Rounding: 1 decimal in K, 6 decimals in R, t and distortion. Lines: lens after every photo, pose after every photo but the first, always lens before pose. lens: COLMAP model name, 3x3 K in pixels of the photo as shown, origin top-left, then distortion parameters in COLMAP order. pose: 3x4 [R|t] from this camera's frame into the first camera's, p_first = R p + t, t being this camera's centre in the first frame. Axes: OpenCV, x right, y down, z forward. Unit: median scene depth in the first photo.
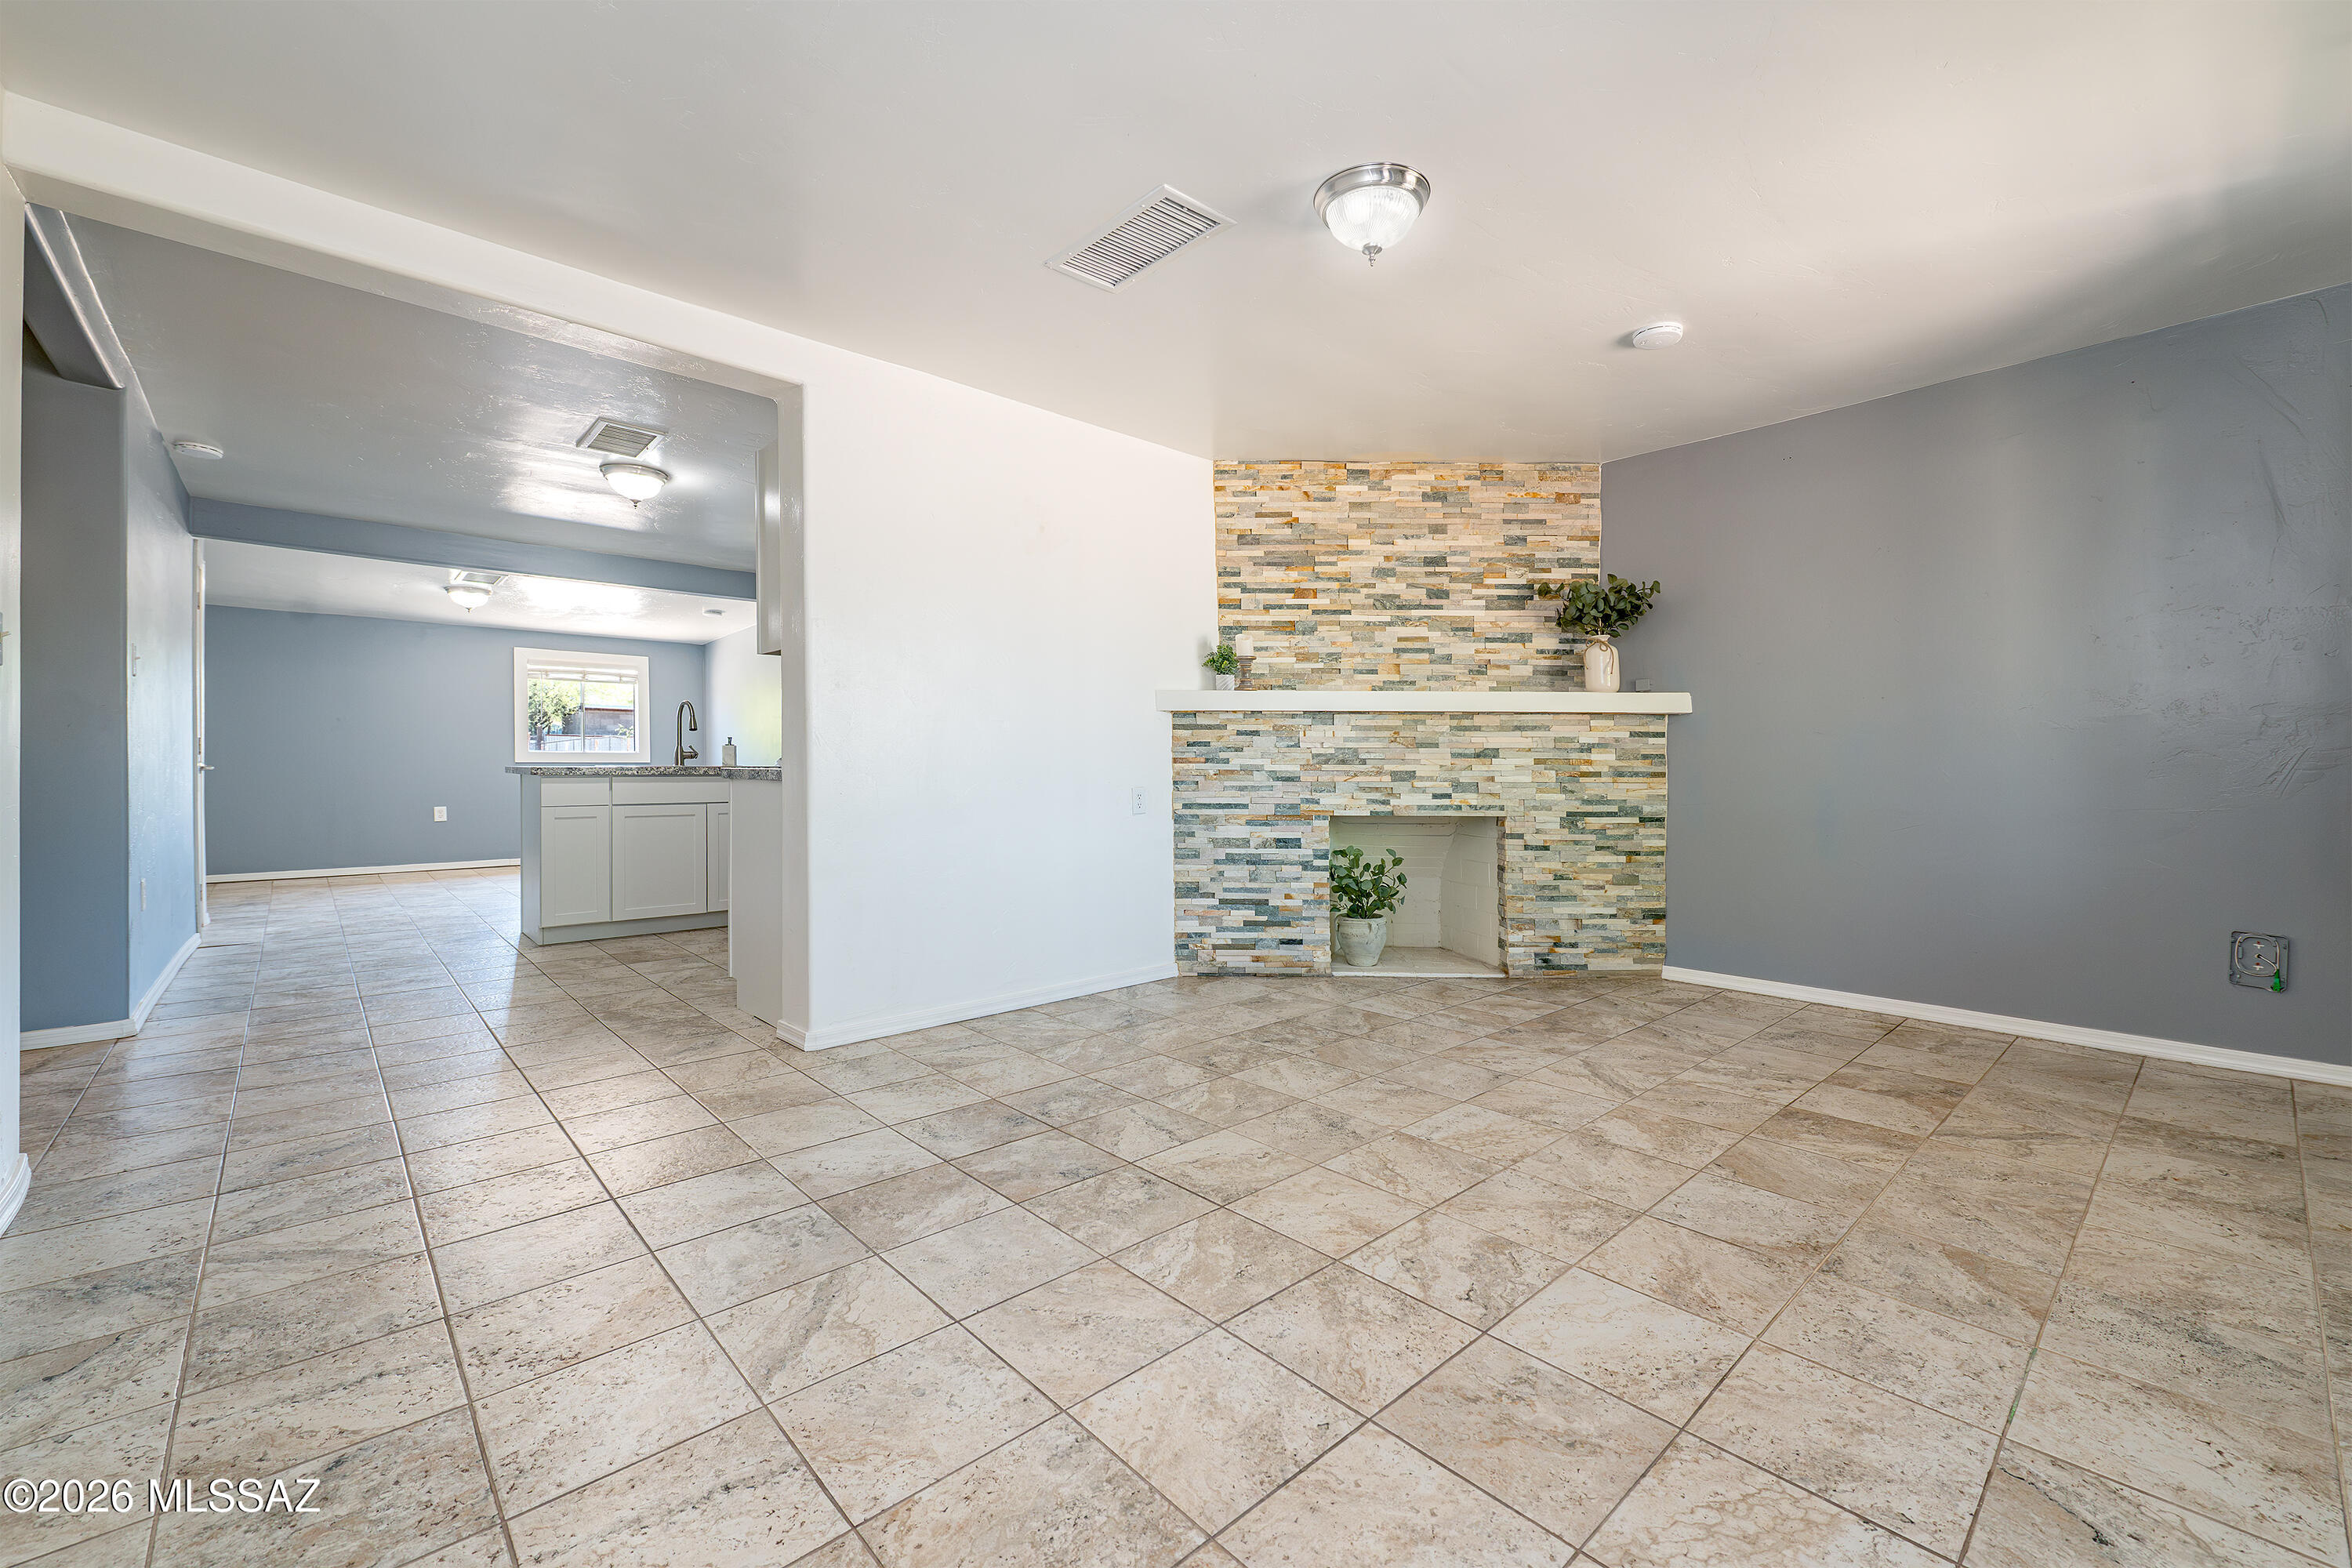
lens RADIAL K [[955.4, 0, 1216.7], [0, 955.4, 765.1], [0, 0, 1]] dist [0.001098, -0.002637]
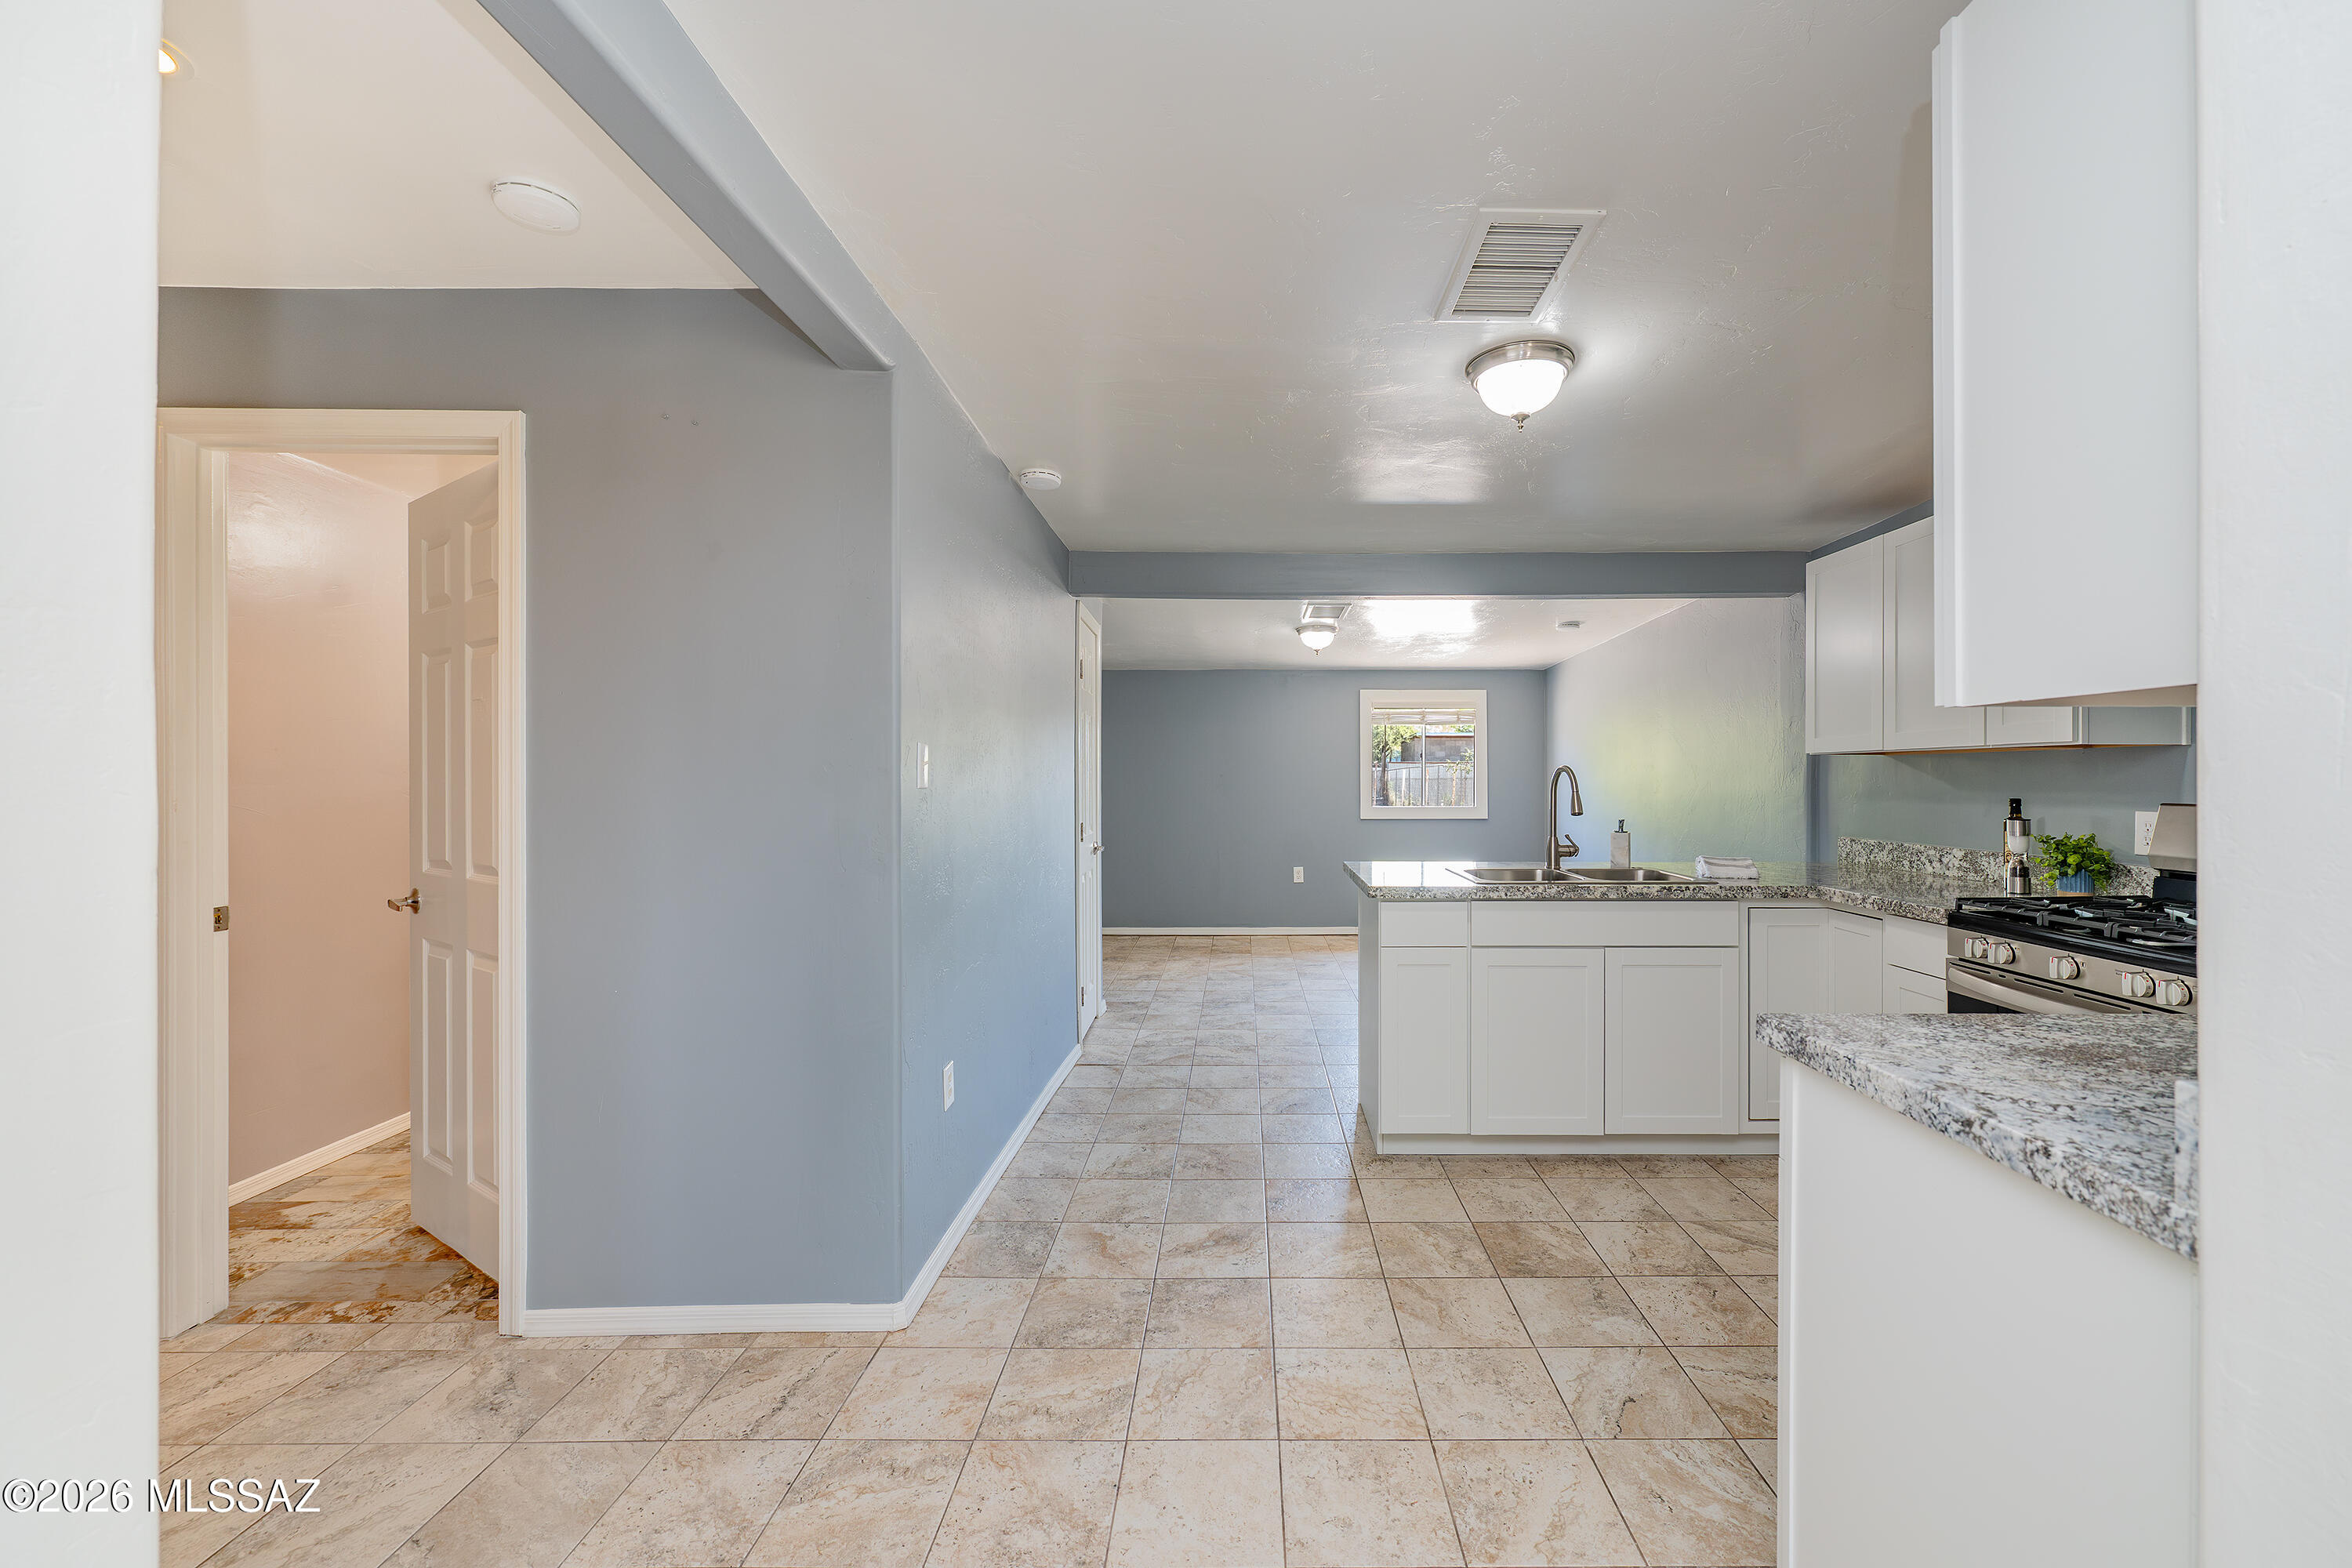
lens RADIAL K [[955.4, 0, 1244.5], [0, 955.4, 774.3], [0, 0, 1]] dist [0.001098, -0.002637]
pose [[0.722952, -0.007919, -0.690853, -0.368513], [0.008658, 0.999960, -0.002402, -0.086569], [0.690844, -0.004245, 0.722992, 0.538458]]
